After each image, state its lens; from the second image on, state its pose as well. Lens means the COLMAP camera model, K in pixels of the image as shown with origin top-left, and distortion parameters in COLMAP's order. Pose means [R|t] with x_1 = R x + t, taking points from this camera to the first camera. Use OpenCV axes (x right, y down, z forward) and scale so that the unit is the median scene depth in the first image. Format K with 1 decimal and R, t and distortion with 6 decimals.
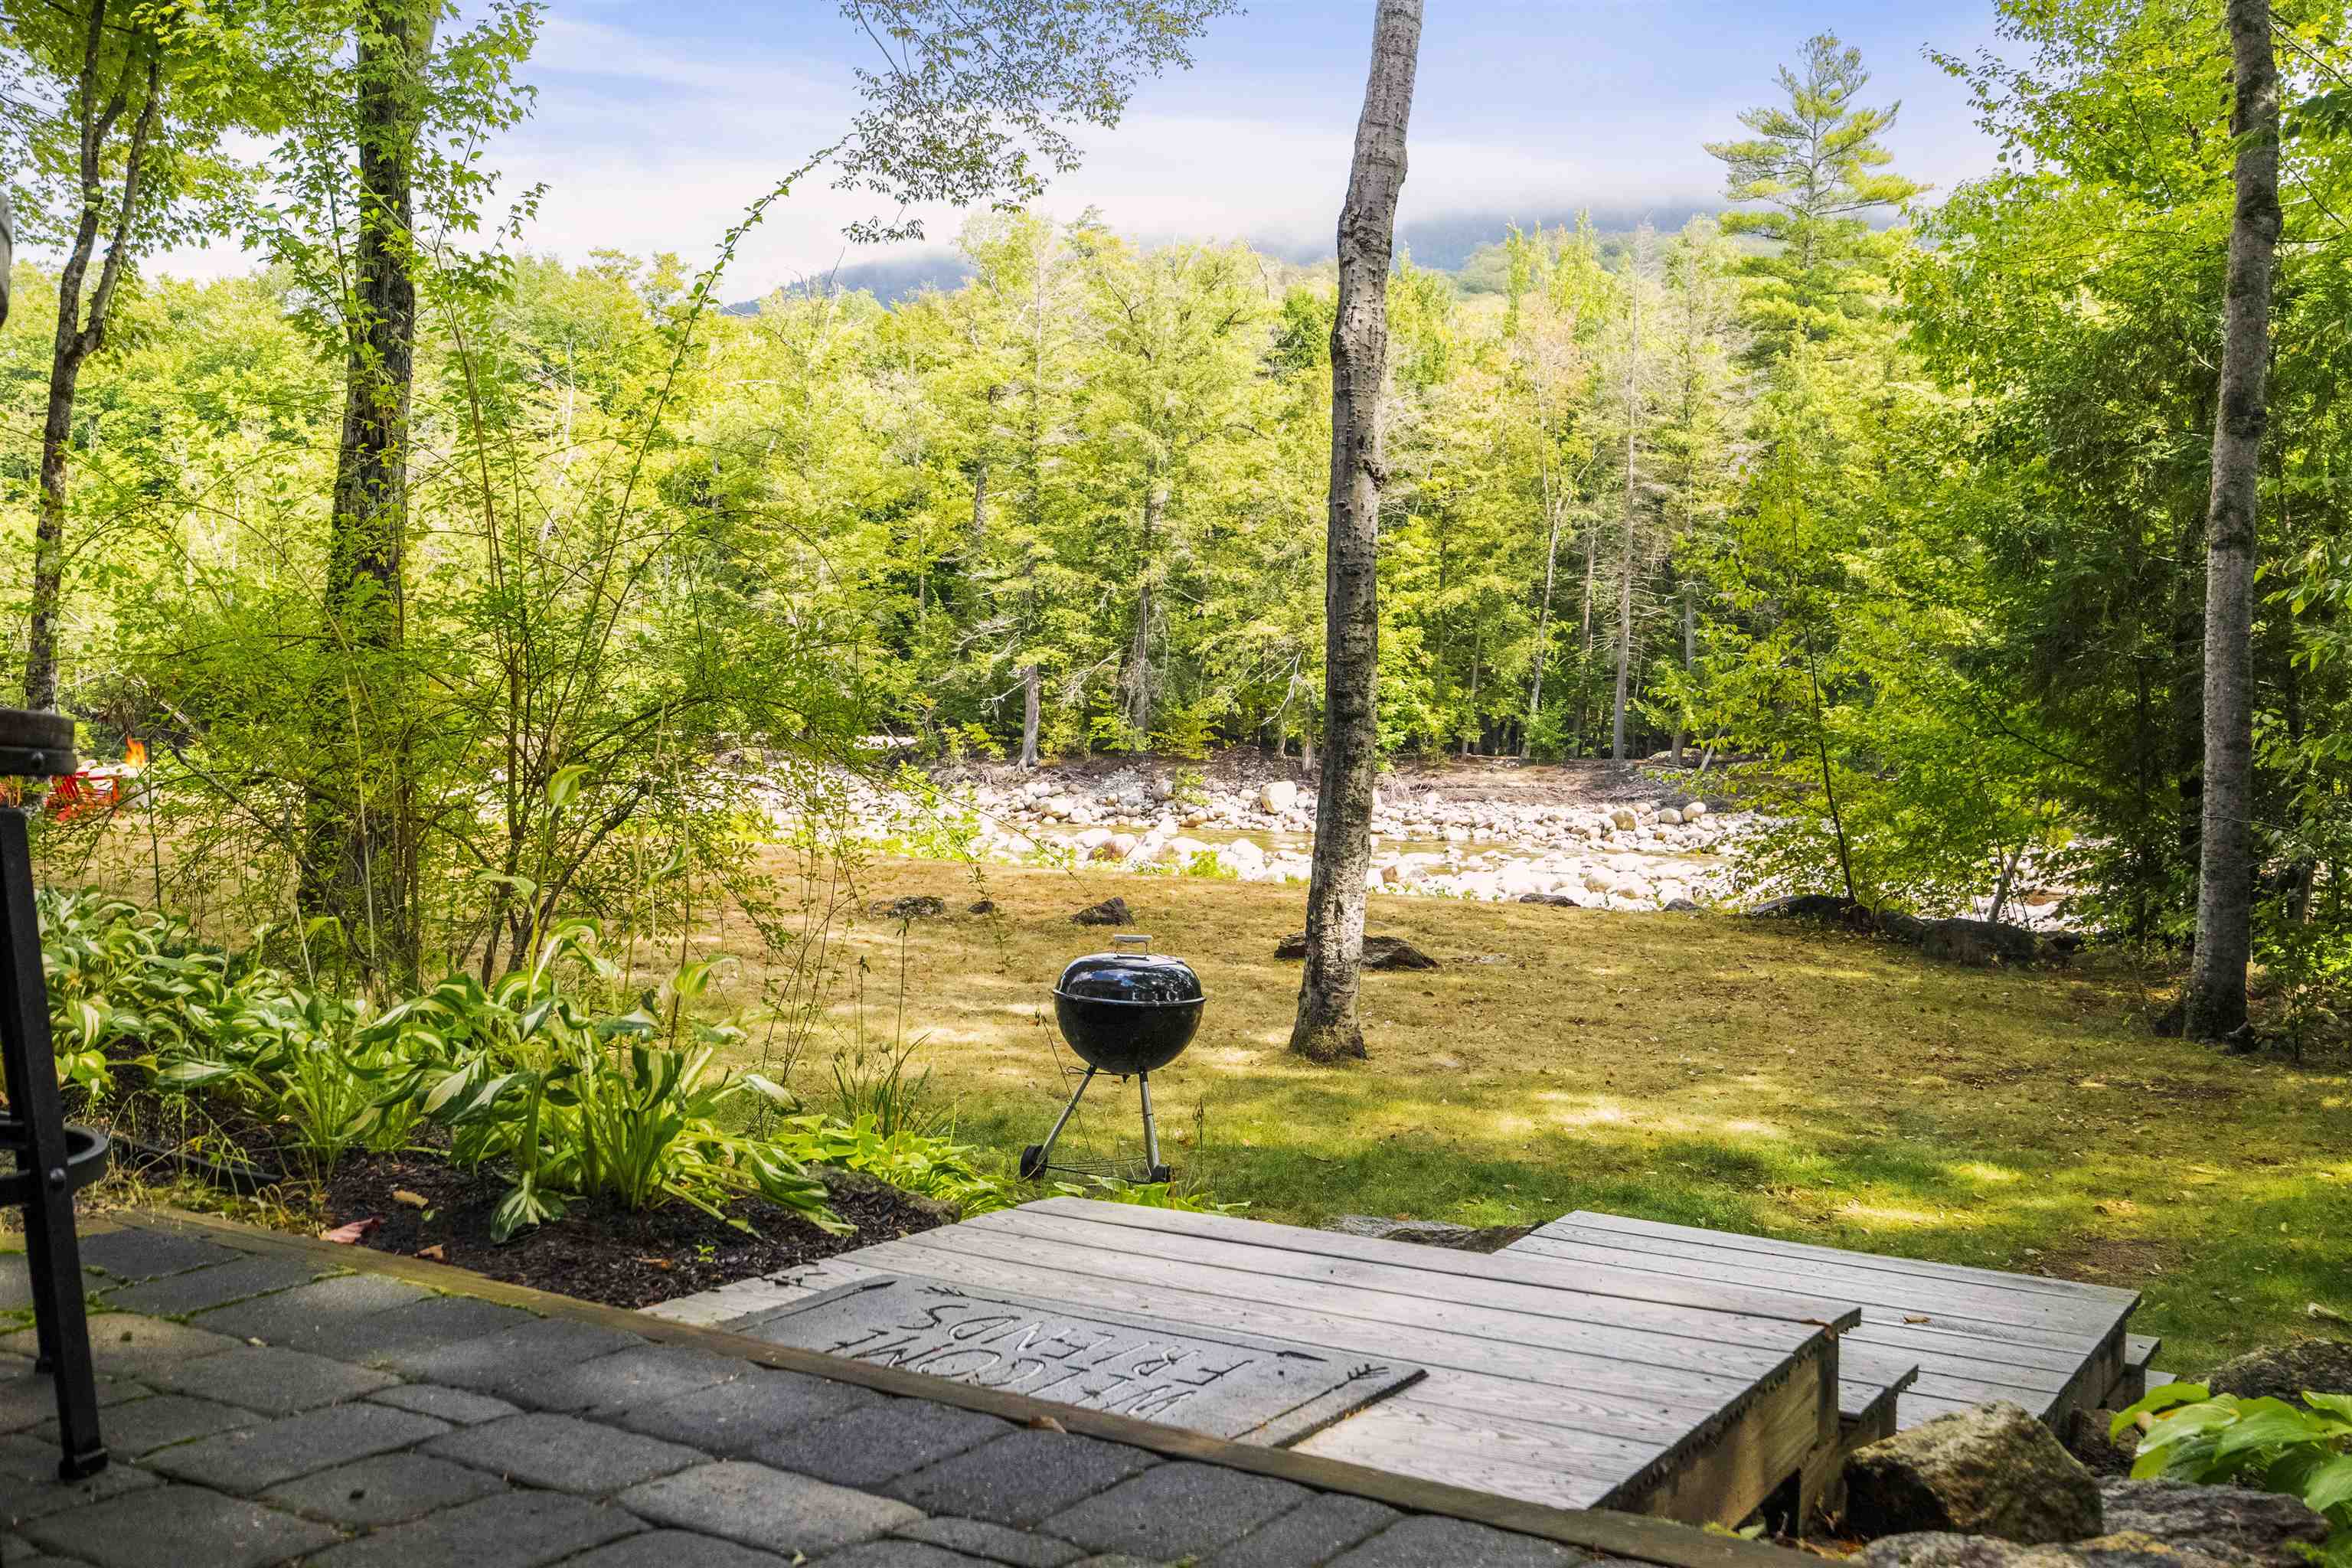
lens RADIAL K [[2301.7, 0, 1171.1], [0, 2301.7, 775.8], [0, 0, 1]] dist [0.005928, 0.002696]
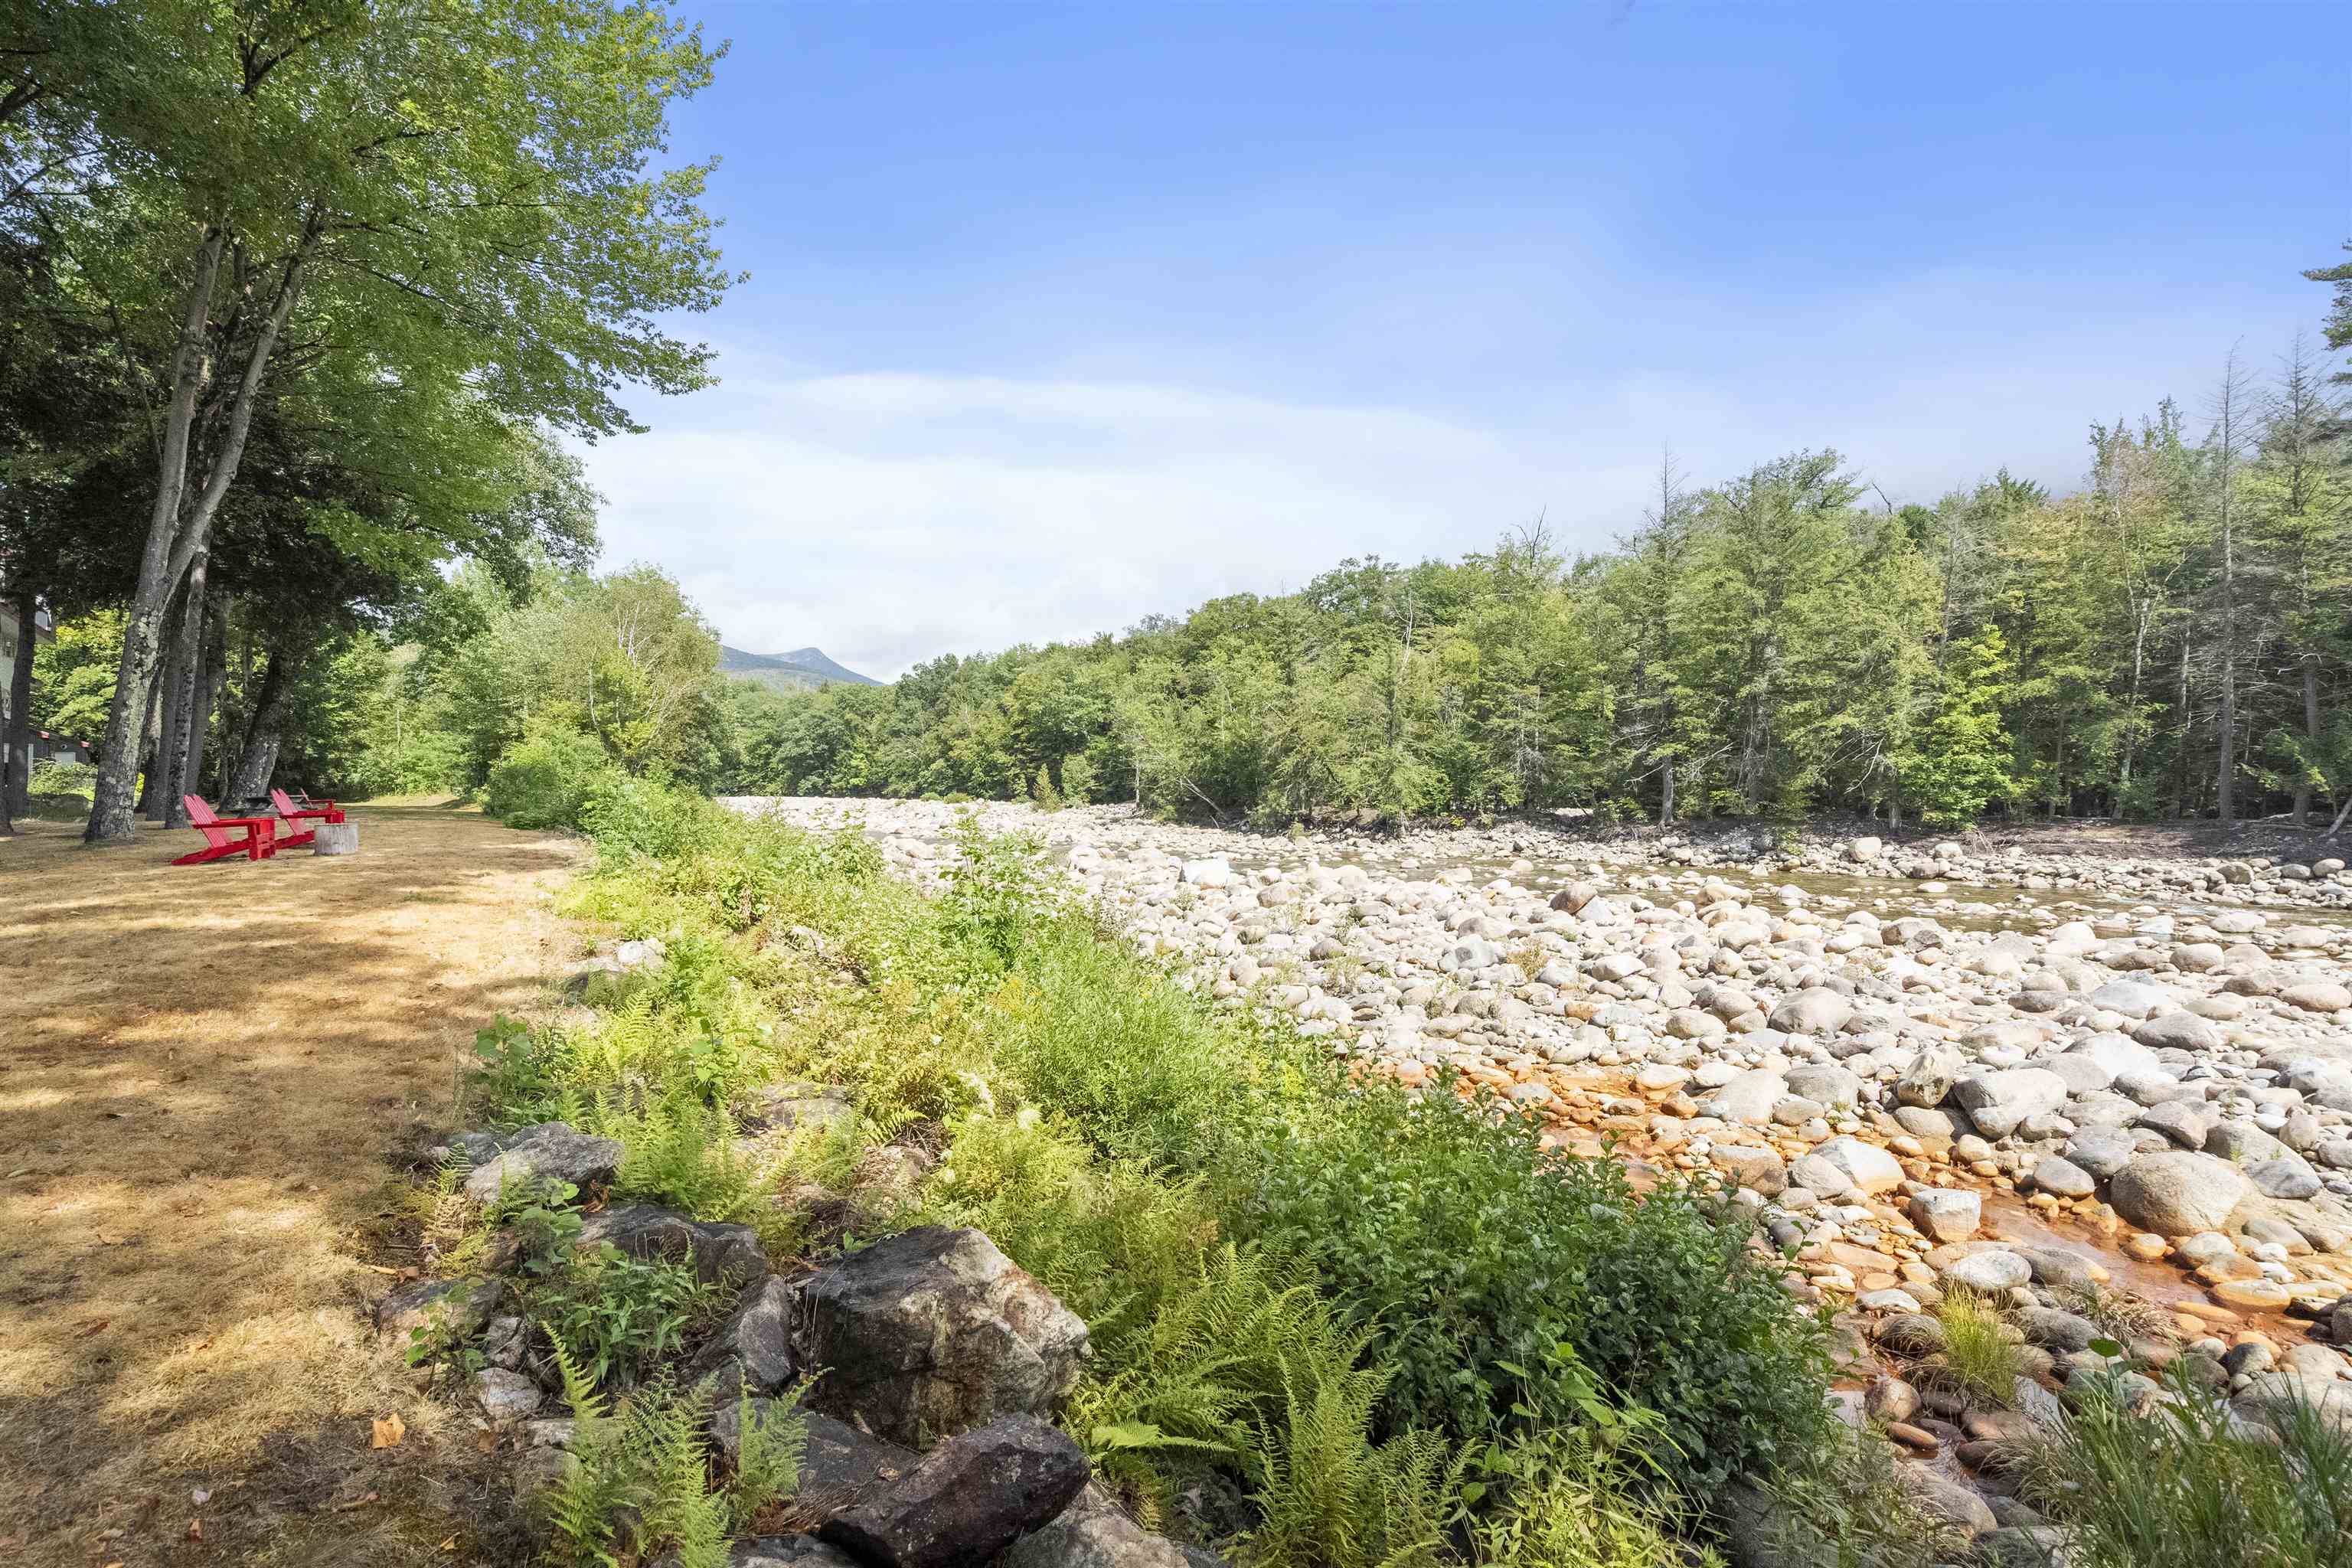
lens RADIAL K [[1067.5, 0, 1169.1], [0, 1067.5, 770.5], [0, 0, 1]] dist [0.004076, -0.000107]
pose [[0.830501, -0.029526, -0.556234, 0.056899], [-0.004552, 0.998201, -0.059783, 0.002776], [0.556998, 0.052182, 0.828873, 0.275883]]
